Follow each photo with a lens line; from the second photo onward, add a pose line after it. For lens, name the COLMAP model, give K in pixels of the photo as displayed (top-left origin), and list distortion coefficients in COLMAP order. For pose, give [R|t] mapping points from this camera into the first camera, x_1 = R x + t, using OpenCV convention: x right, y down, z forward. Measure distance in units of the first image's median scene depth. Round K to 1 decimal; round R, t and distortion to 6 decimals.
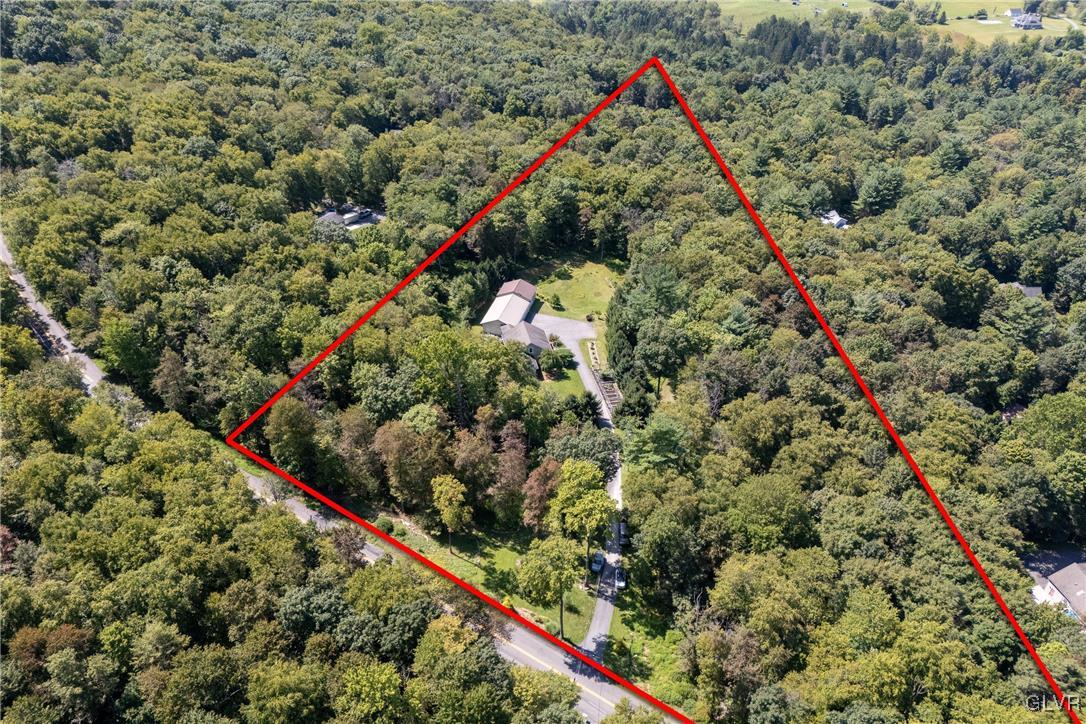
lens RADIAL K [[747.4, 0, 543.5], [0, 747.4, 302.3], [0, 0, 1]] dist [0.001260, -0.000589]
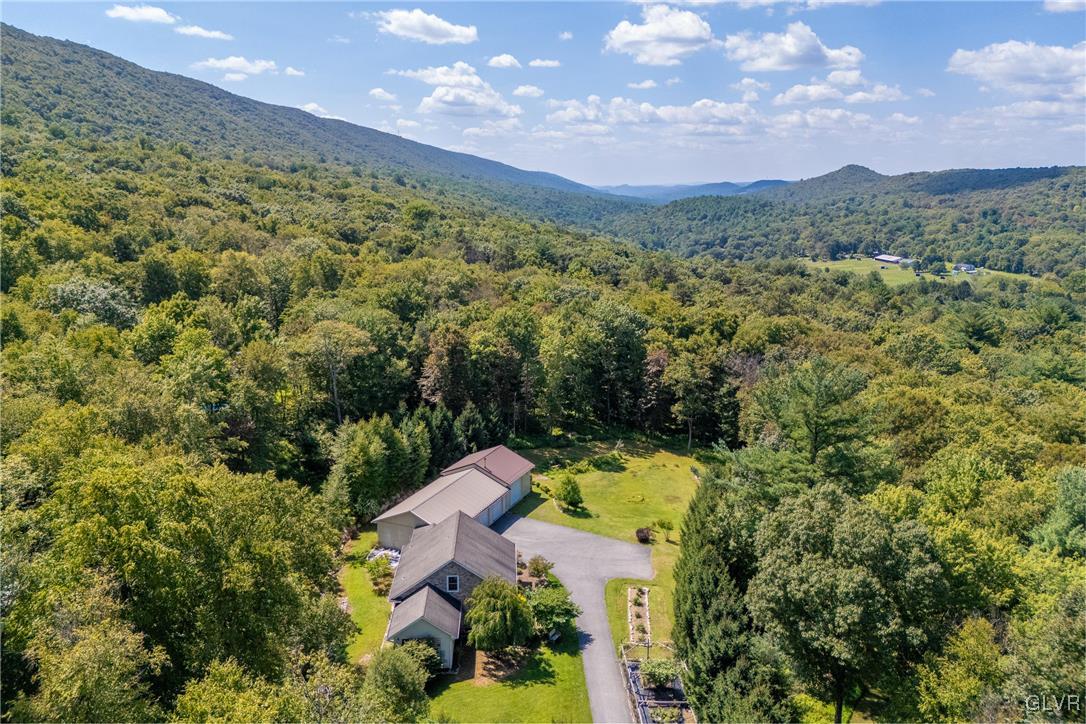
lens RADIAL K [[747.4, 0, 543.5], [0, 747.4, 302.3], [0, 0, 1]] dist [0.001260, -0.000589]
pose [[0.986119, 0.011873, -0.165615, 0.076207], [-0.075411, 0.920660, -0.383012, 0.067695], [0.147928, 0.390184, 0.908776, 0.571117]]
